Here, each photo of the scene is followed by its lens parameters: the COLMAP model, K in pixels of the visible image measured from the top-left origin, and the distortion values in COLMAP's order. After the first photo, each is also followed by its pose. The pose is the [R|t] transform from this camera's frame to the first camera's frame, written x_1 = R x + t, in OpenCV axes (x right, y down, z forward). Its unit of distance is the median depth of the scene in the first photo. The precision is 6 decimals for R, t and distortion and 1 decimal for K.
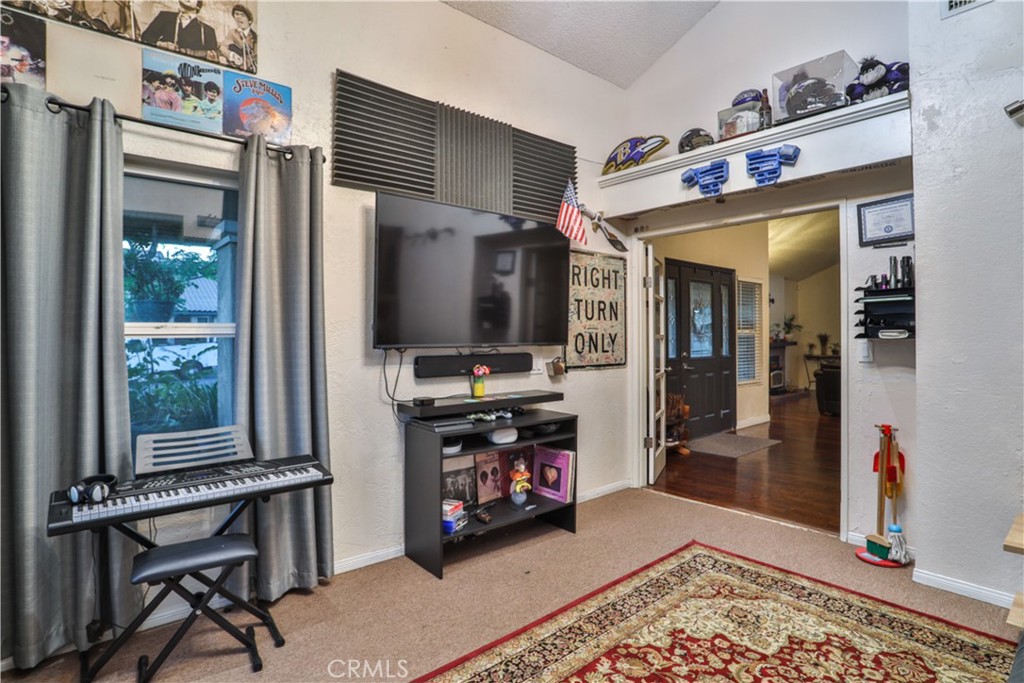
lens RADIAL K [[529.6, 0, 510.1], [0, 529.6, 330.7], [0, 0, 1]] dist [-0.083187, 0.034249]
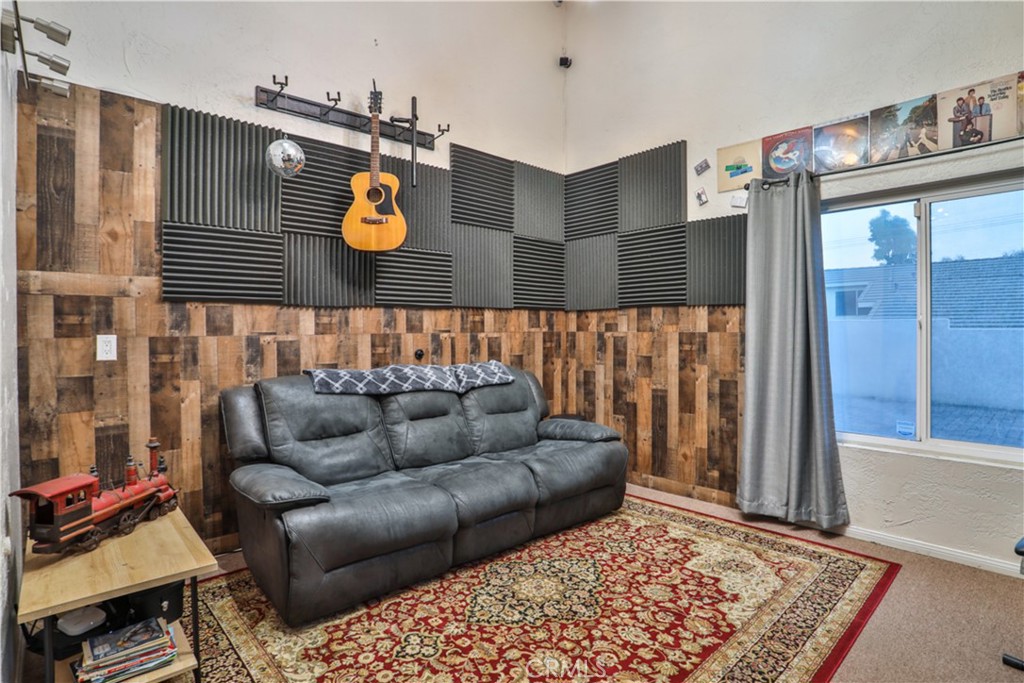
lens RADIAL K [[529.6, 0, 510.1], [0, 529.6, 330.7], [0, 0, 1]] dist [-0.083187, 0.034249]
pose [[0.060118, 0.003109, -0.998186, 1.737074], [-0.000120, 0.999995, 0.003107, 0.004225], [0.998191, -0.000067, 0.060118, 0.423412]]
